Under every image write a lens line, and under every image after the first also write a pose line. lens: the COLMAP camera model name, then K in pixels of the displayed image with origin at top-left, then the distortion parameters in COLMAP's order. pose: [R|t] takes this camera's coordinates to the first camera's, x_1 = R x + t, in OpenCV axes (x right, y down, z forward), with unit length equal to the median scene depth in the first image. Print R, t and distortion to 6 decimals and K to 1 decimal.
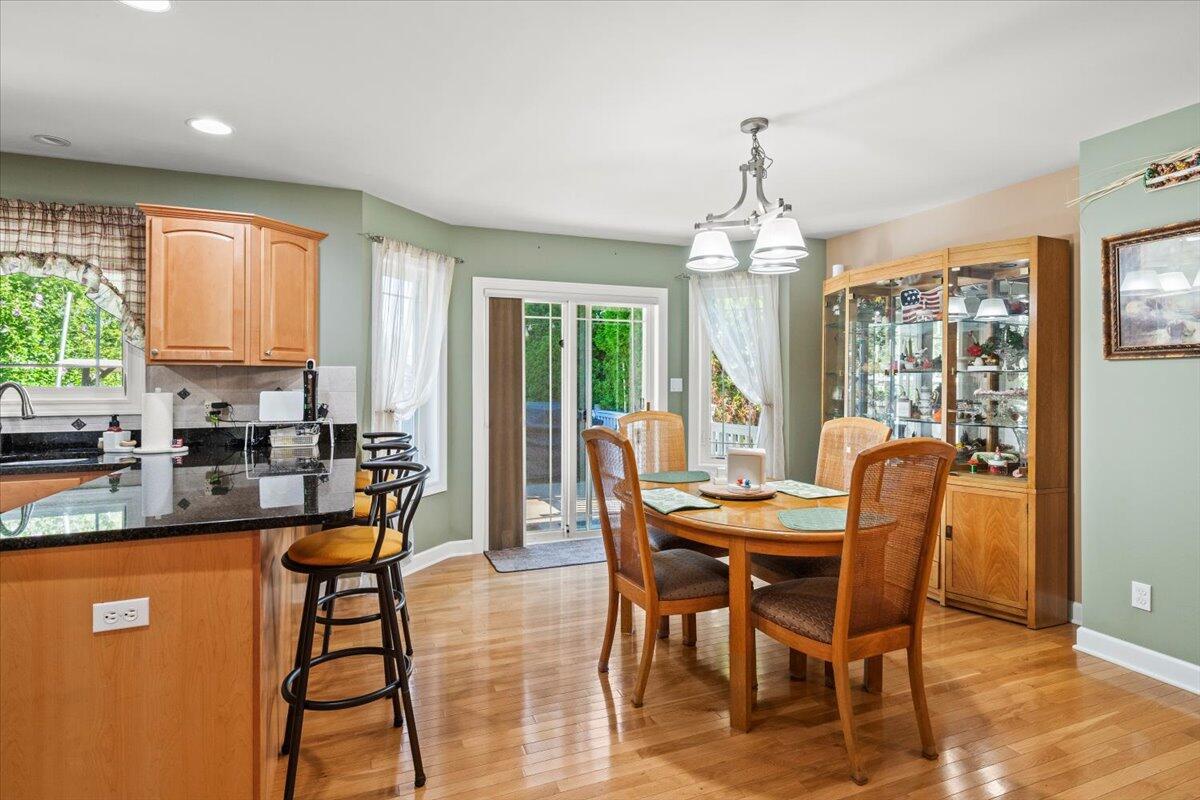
lens RADIAL K [[615.0, 0, 600.9], [0, 615.0, 378.6], [0, 0, 1]] dist [0.002629, -0.000151]
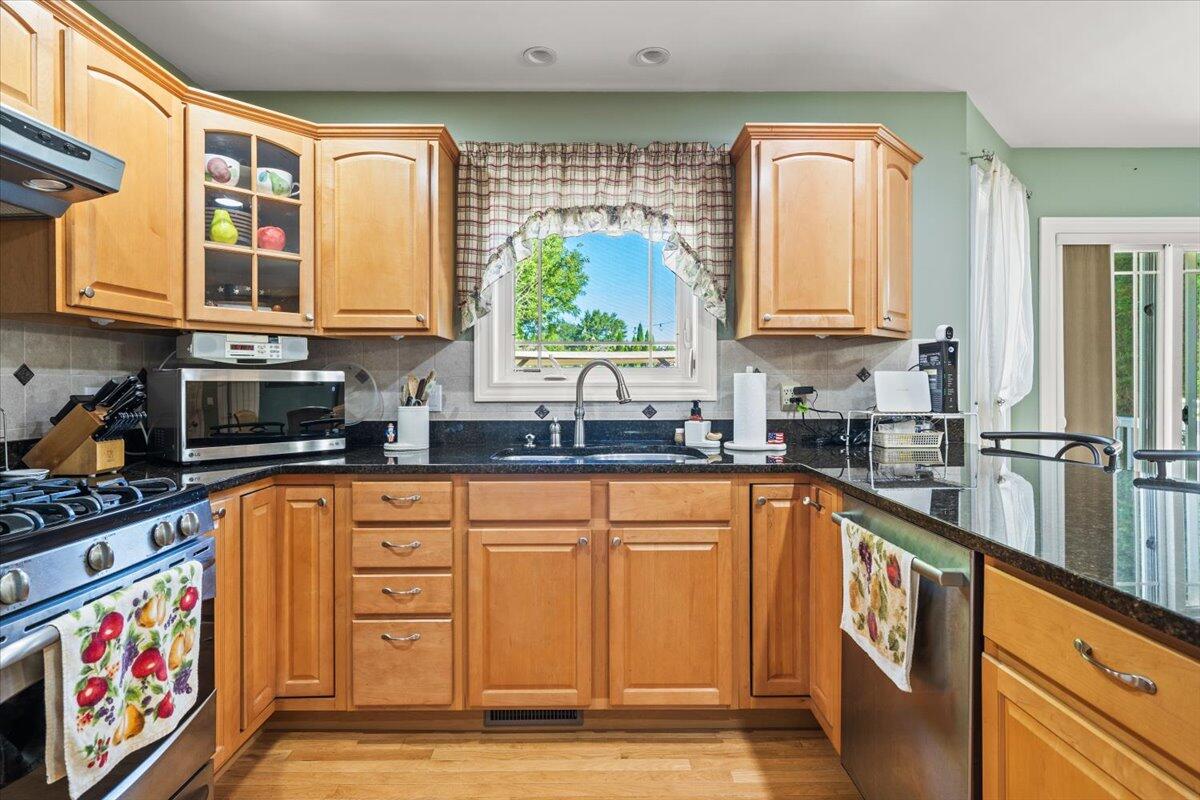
lens RADIAL K [[615.0, 0, 600.9], [0, 615.0, 378.6], [0, 0, 1]] dist [0.002629, -0.000151]
pose [[0.932736, -0.003463, -0.360544, -0.595915], [0.002400, 0.999991, -0.003396, 0.031770], [0.360552, 0.002302, 0.932736, 0.203735]]
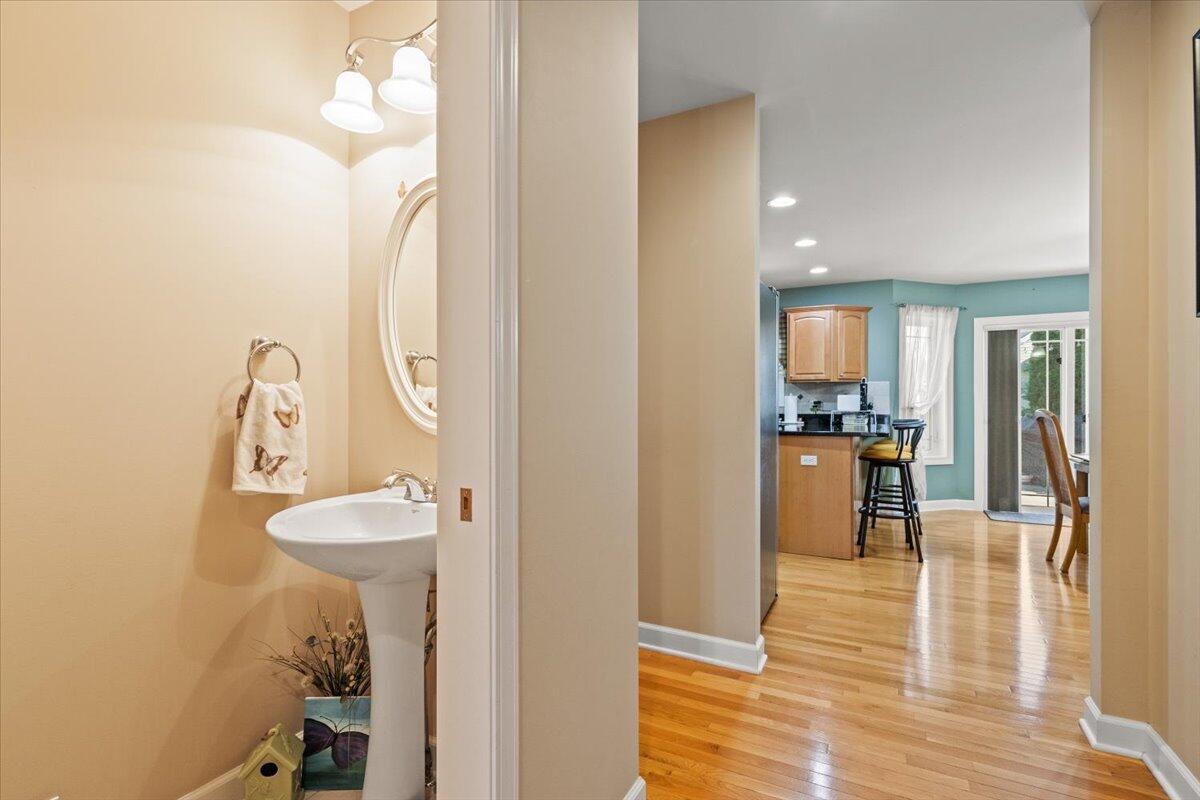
lens RADIAL K [[556.4, 0, 600.0], [0, 556.4, 400.0], [0, 0, 1]] dist [0.001524, 0.000394]
pose [[0.655833, -0.004831, -0.754891, 0.280545], [-0.000200, 0.999978, -0.006574, 0.048287], [0.754906, 0.004462, 0.655818, -0.718809]]
